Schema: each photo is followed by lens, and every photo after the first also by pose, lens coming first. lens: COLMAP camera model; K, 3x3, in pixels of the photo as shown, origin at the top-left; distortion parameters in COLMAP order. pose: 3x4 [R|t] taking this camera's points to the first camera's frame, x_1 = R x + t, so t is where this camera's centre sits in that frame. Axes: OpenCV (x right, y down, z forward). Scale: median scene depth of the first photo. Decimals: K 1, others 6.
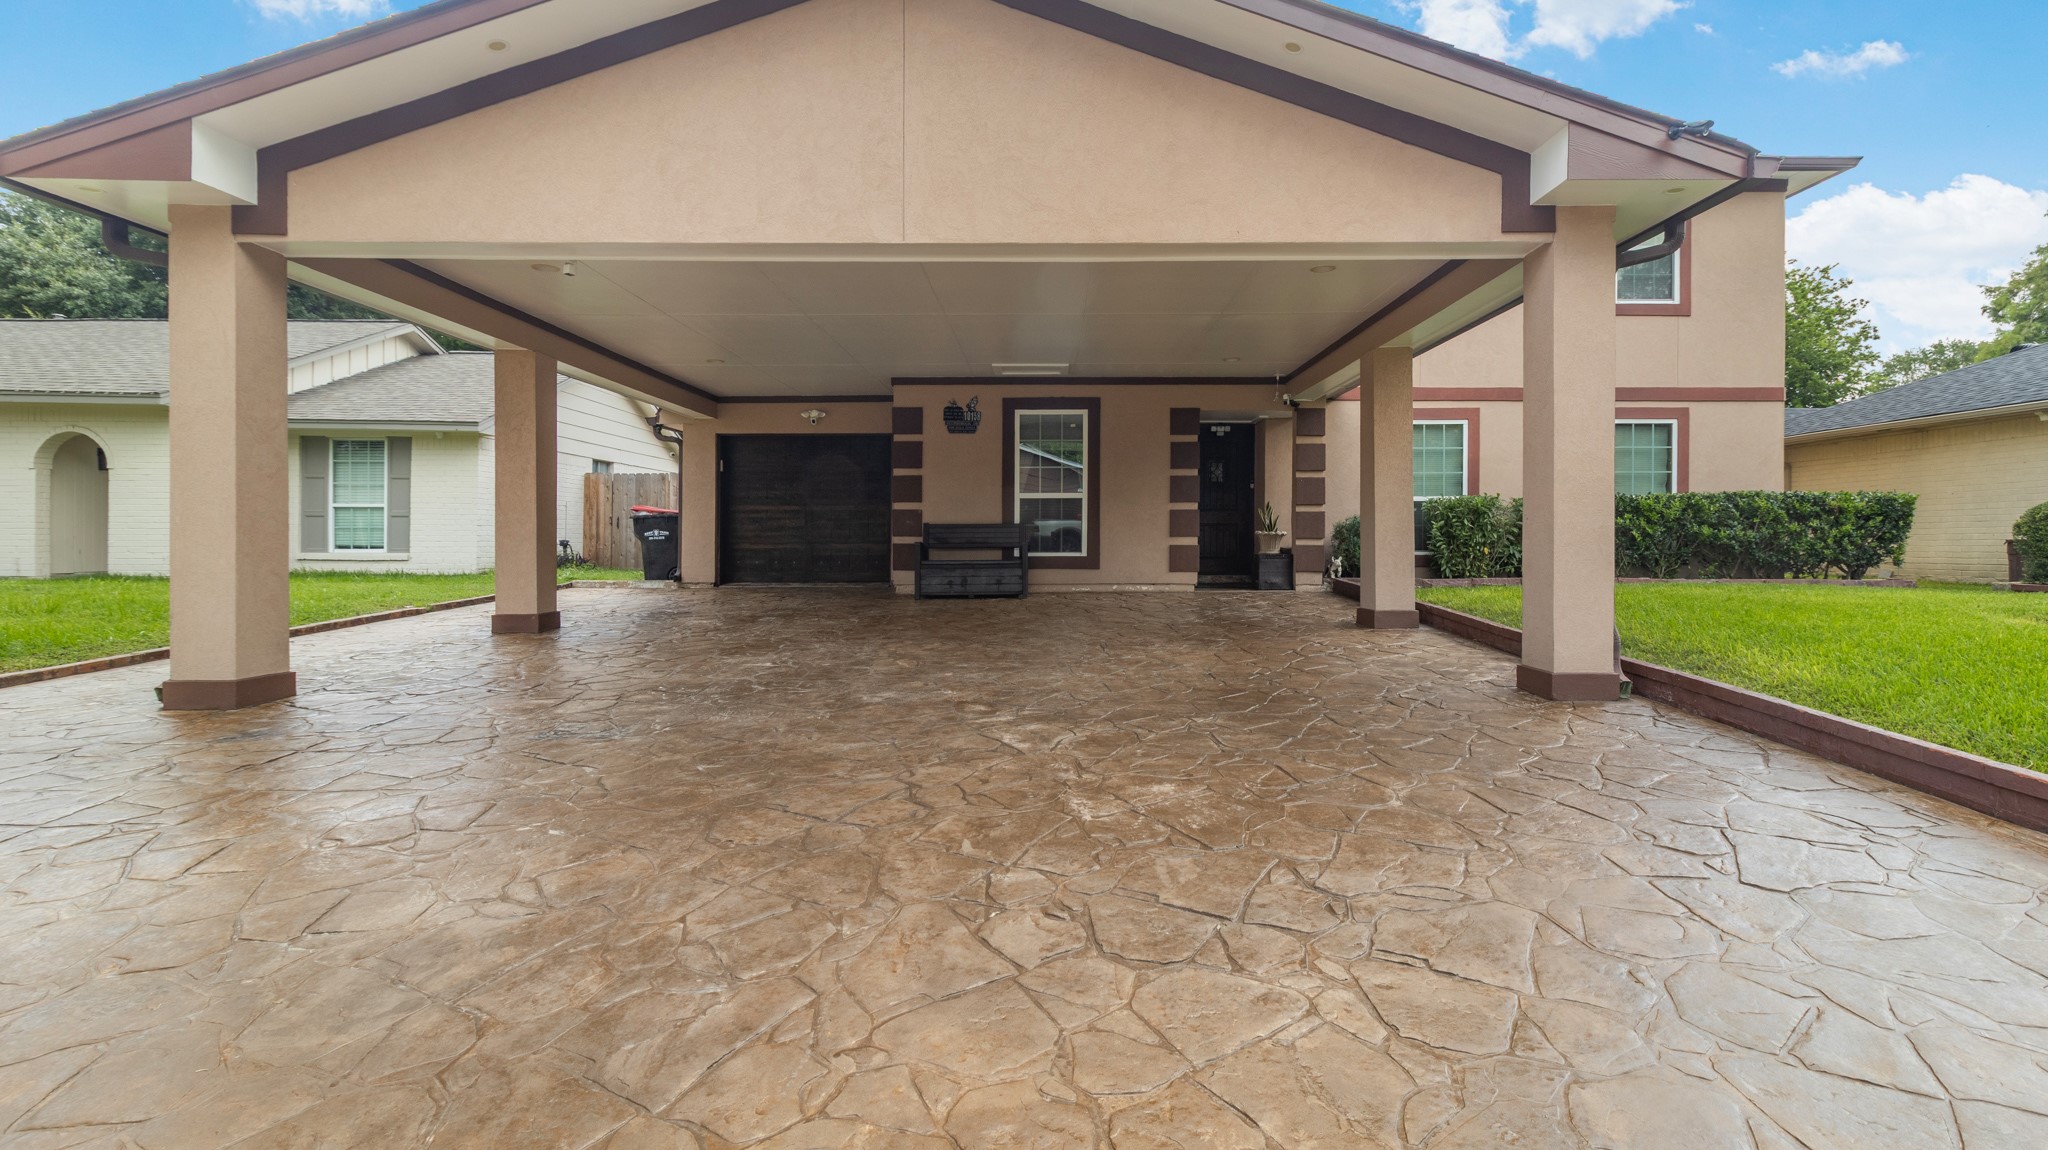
lens RADIAL K [[959.3, 0, 1042.1], [0, 959.3, 526.1], [0, 0, 1]] dist [0.021632, 0.004706]
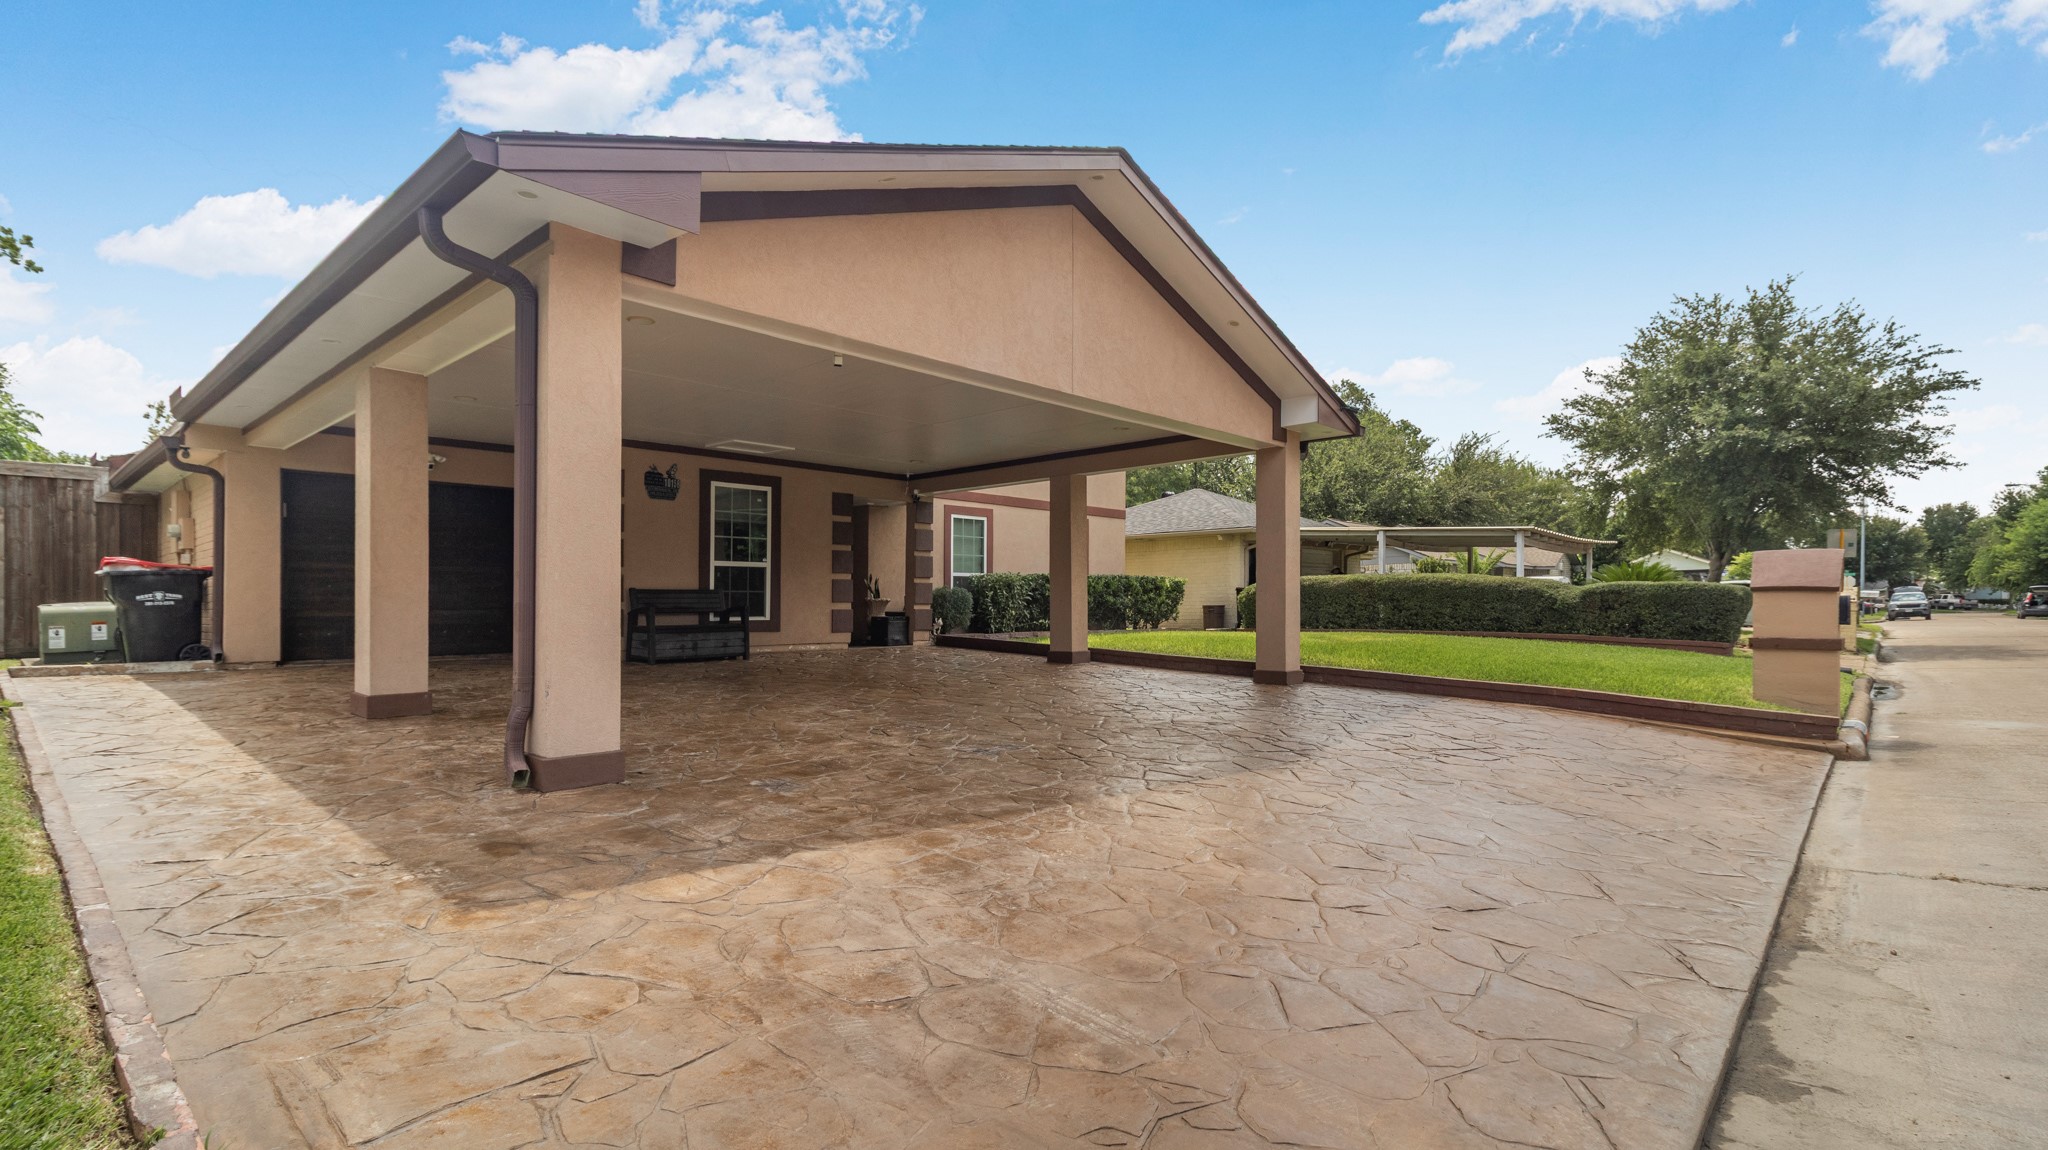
lens RADIAL K [[959.3, 0, 1025.2], [0, 959.3, 586.6], [0, 0, 1]] dist [0.021632, 0.004706]
pose [[0.684473, 0.014388, 0.728897, -0.556059], [-0.007224, 0.999890, -0.012953, 0.005203], [-0.729003, 0.003600, 0.684501, 0.032512]]
